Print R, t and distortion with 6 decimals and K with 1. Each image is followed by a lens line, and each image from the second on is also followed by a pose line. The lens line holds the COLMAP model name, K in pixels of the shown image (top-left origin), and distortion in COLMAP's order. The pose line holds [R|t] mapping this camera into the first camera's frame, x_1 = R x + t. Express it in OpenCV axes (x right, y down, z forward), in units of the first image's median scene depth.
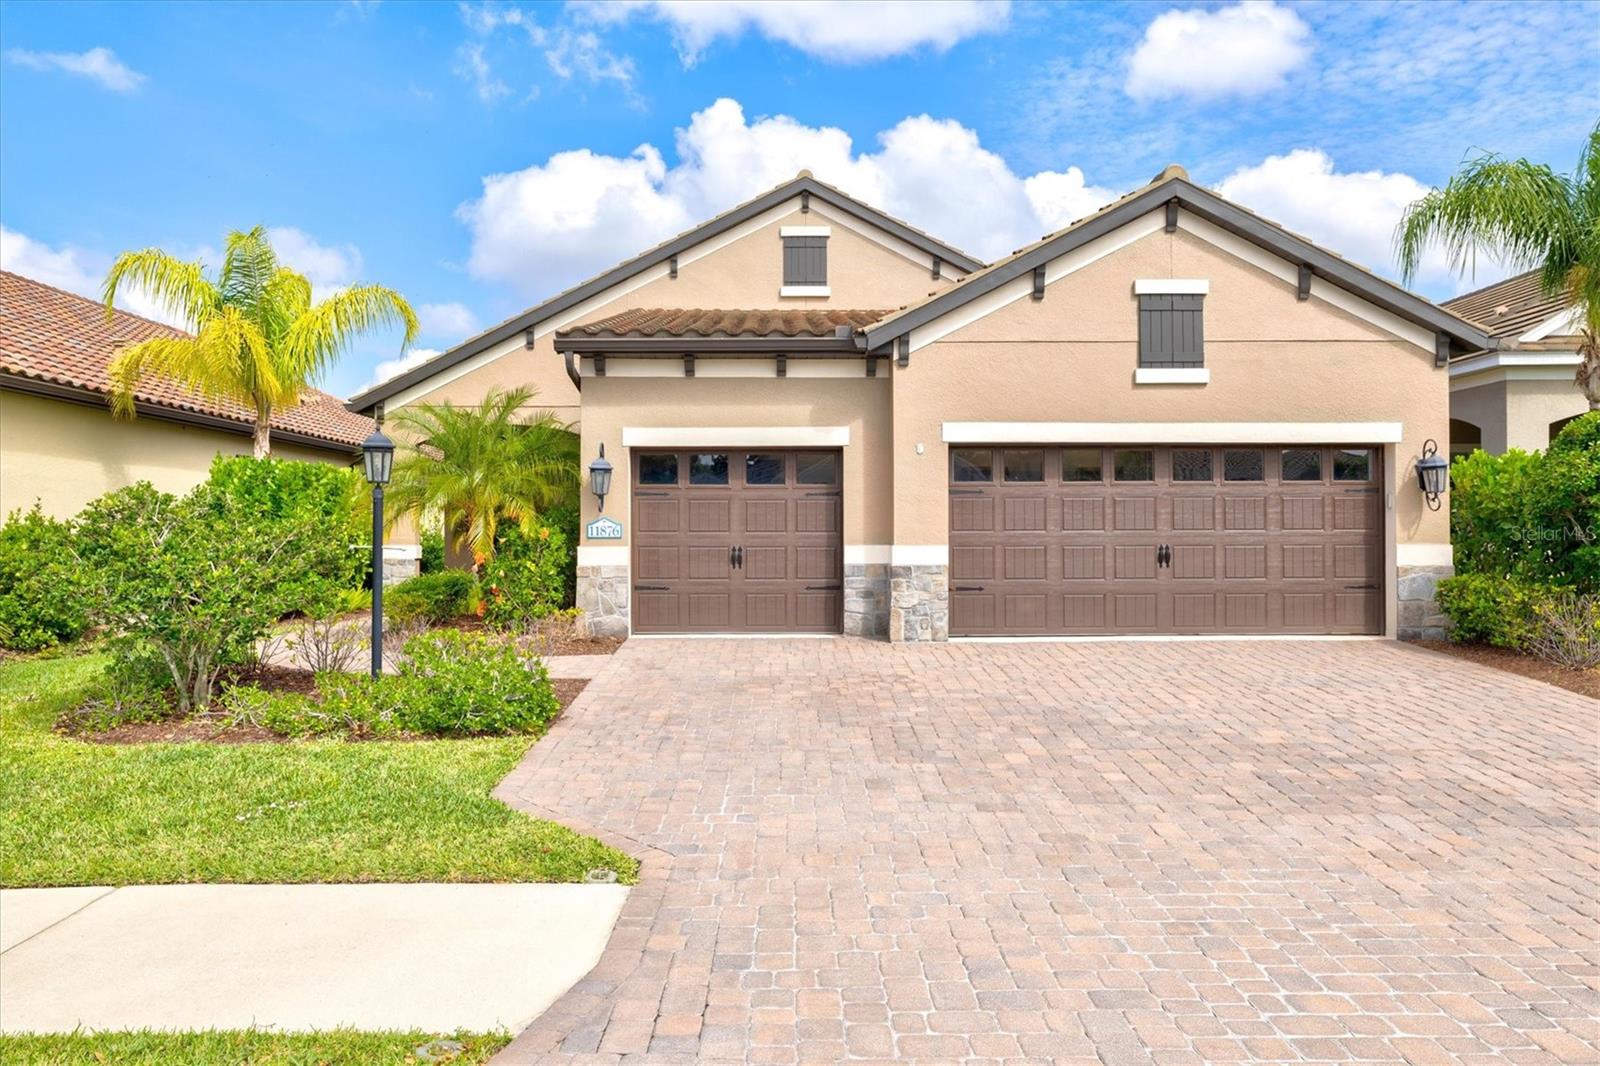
lens RADIAL K [[1159.6, 0, 781.9], [0, 1159.6, 494.5], [0, 0, 1]] dist [-0.014950, 0.009849]
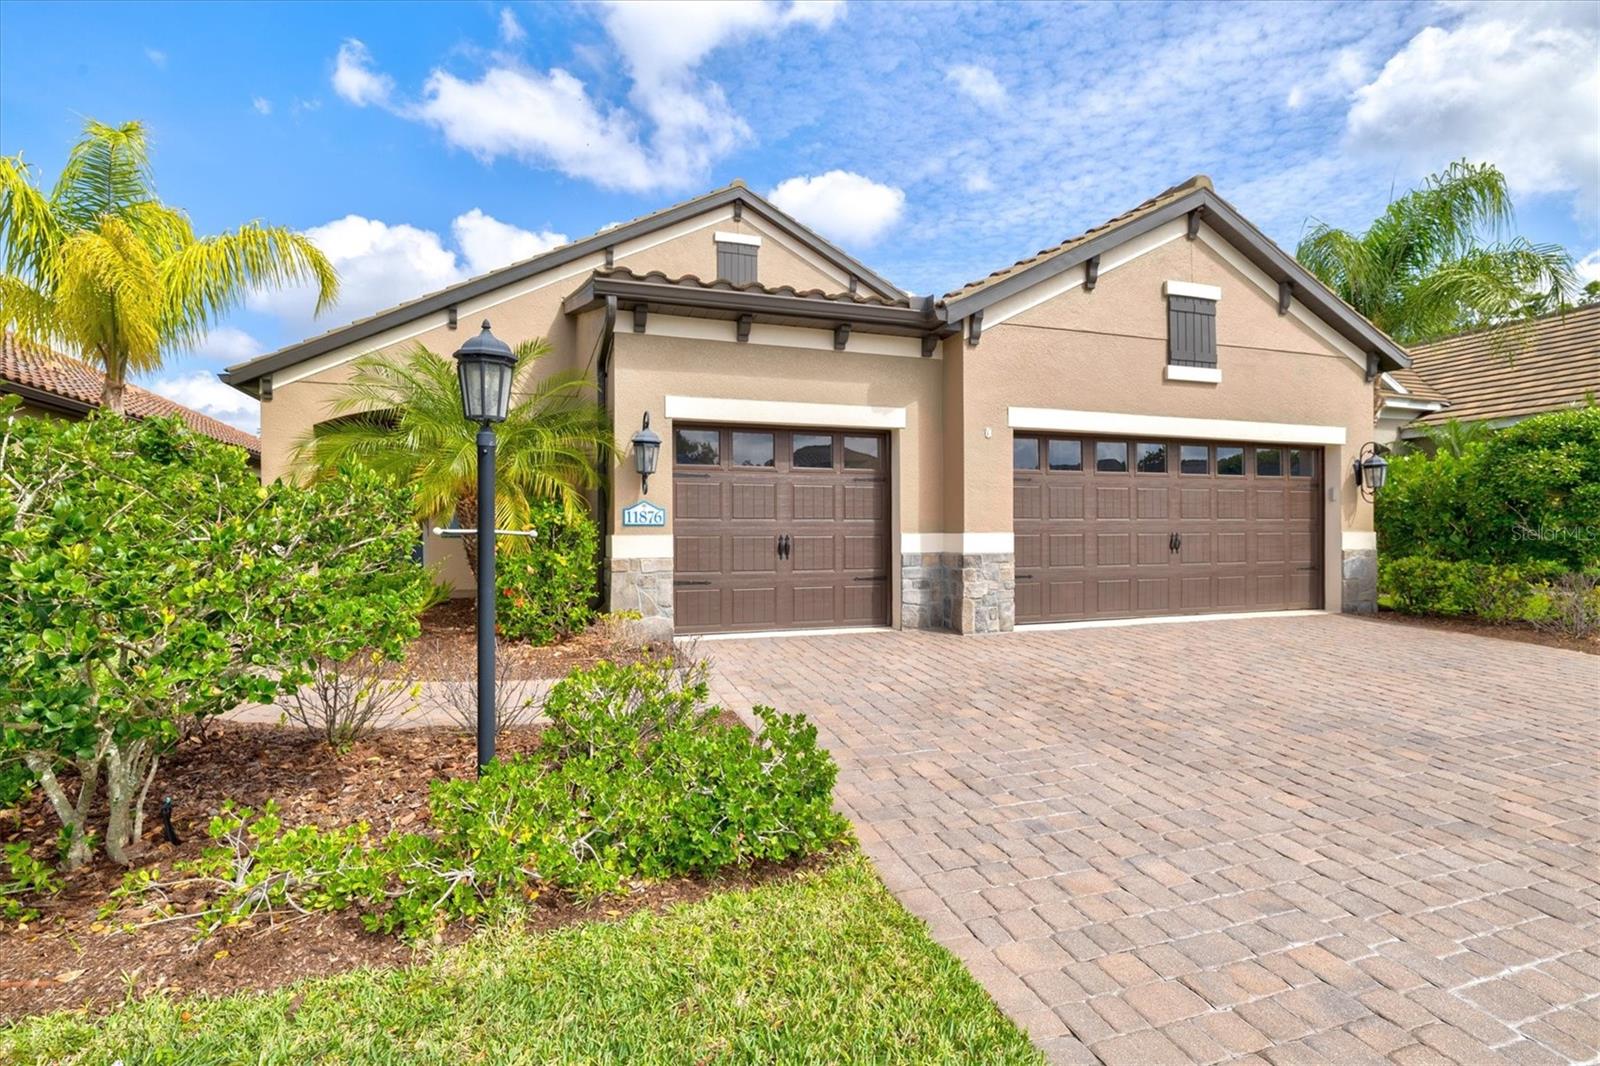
lens RADIAL K [[812.9, 0, 816.6], [0, 812.9, 519.0], [0, 0, 1]] dist [-0.011514, 0.005032]
pose [[0.939572, 0.004350, 0.342324, -0.241173], [-0.010481, 0.999816, 0.016062, 0.022514], [-0.342192, -0.018679, 0.939444, 0.406422]]
